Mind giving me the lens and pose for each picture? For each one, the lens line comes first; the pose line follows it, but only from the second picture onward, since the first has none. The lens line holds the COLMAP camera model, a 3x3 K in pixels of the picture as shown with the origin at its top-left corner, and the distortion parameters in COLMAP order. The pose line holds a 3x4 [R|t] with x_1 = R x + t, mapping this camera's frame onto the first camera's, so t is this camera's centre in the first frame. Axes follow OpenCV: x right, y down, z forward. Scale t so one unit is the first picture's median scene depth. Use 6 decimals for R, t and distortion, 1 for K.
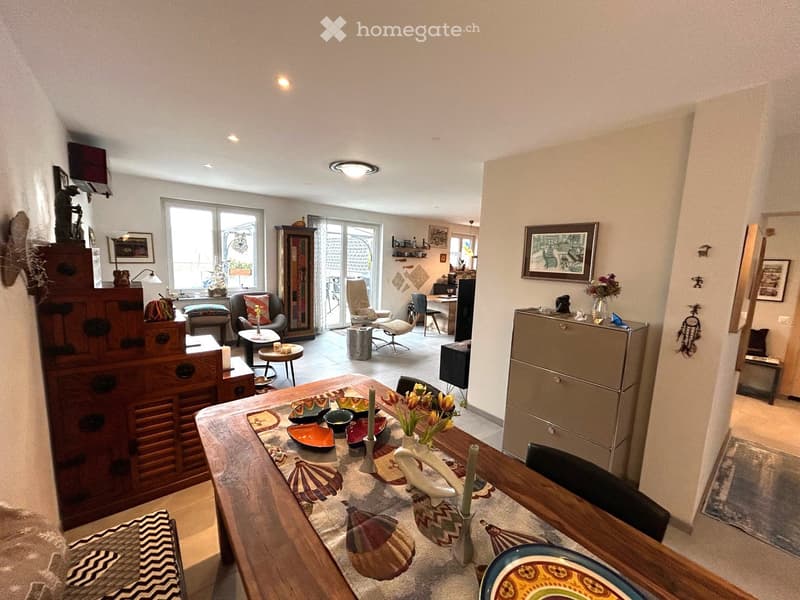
lens RADIAL K [[320.0, 0, 400.9], [0, 320.0, 297.9], [0, 0, 1]] dist [-0.000840, -0.000141]
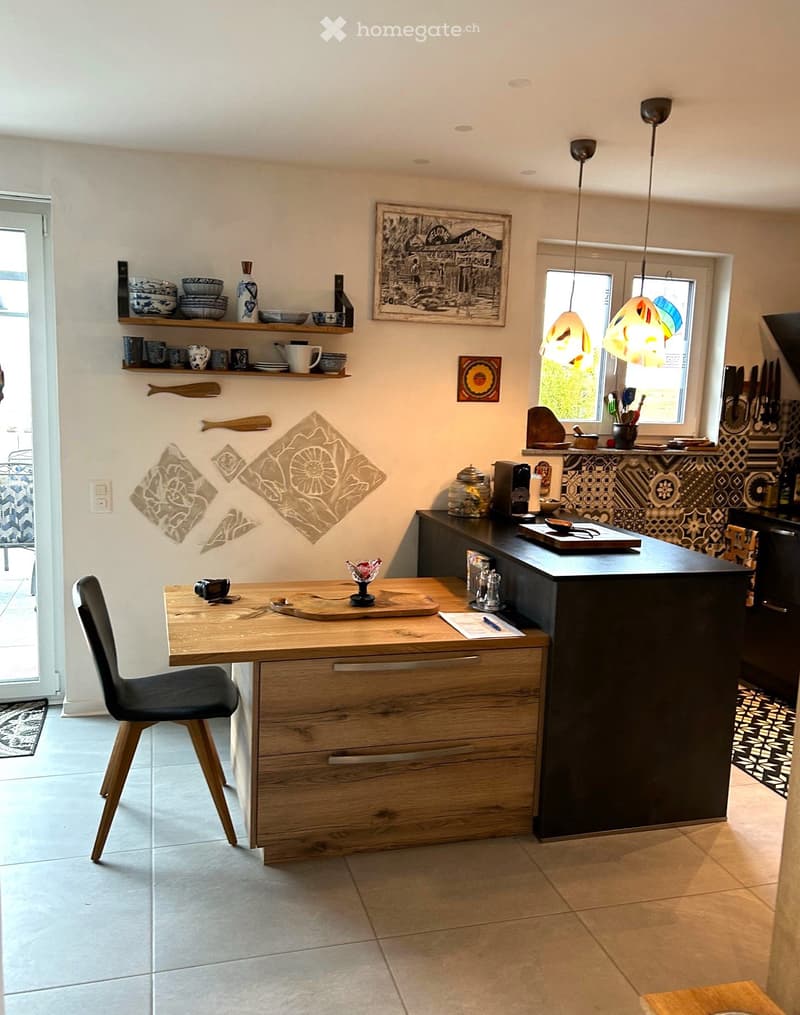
lens RADIAL K [[820.4, 0, 392.1], [0, 820.4, 514.4], [0, 0, 1]] dist [0.036008, -0.036534]
pose [[0.918544, 0.043826, -0.392882, 0.302573], [-0.041364, 0.999036, 0.014735, -0.052804], [0.393149, 0.002716, 0.919471, 0.574483]]
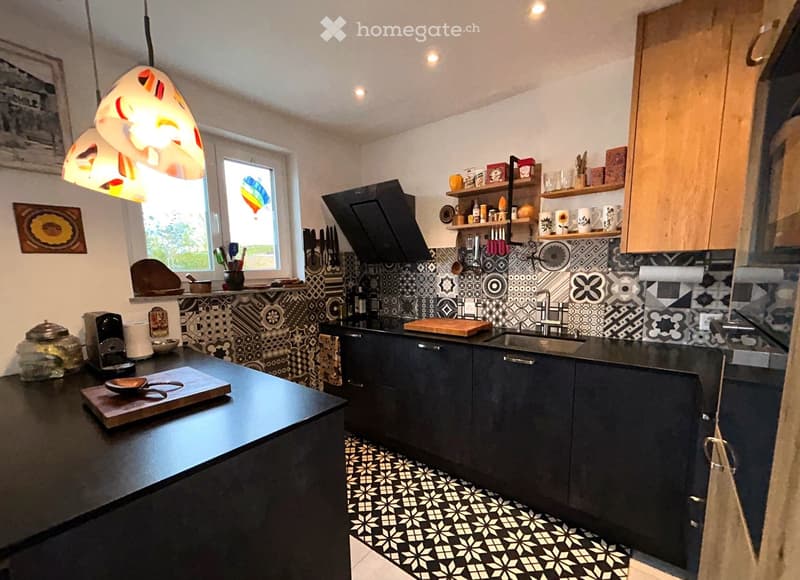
lens RADIAL K [[341.1, 0, 404.4], [0, 341.1, 315.5], [0, 0, 1]] dist [-0.000367, 0.001620]
pose [[0.971527, -0.092899, 0.217955, 0.302414], [0.089408, 0.995660, 0.025848, -0.067903], [-0.219410, -0.005625, 0.975616, 0.829285]]
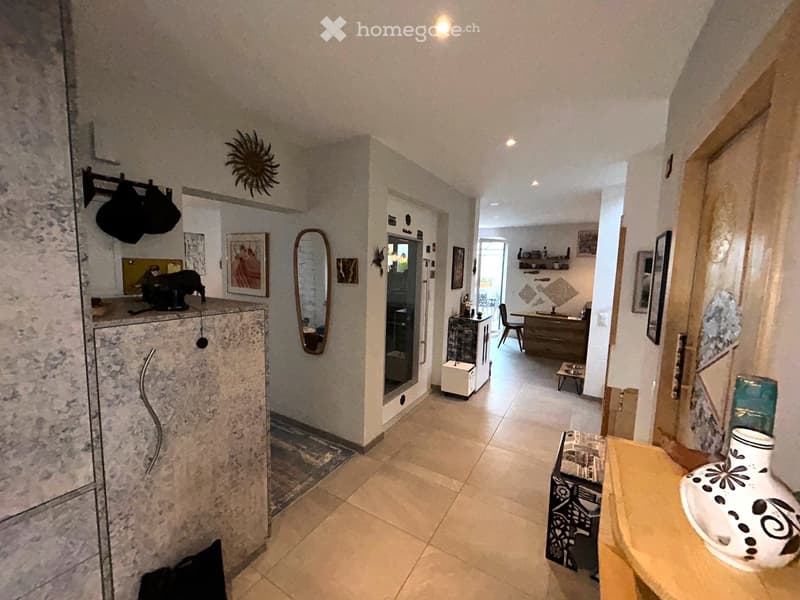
lens RADIAL K [[320.0, 0, 399.8], [0, 320.0, 299.8], [0, 0, 1]] dist [-0.000840, -0.000141]
pose [[0.351178, 0.059900, -0.934391, 0.729928], [-0.134255, 0.990861, 0.013063, 0.002993], [0.926634, 0.120859, 0.356010, 0.300518]]
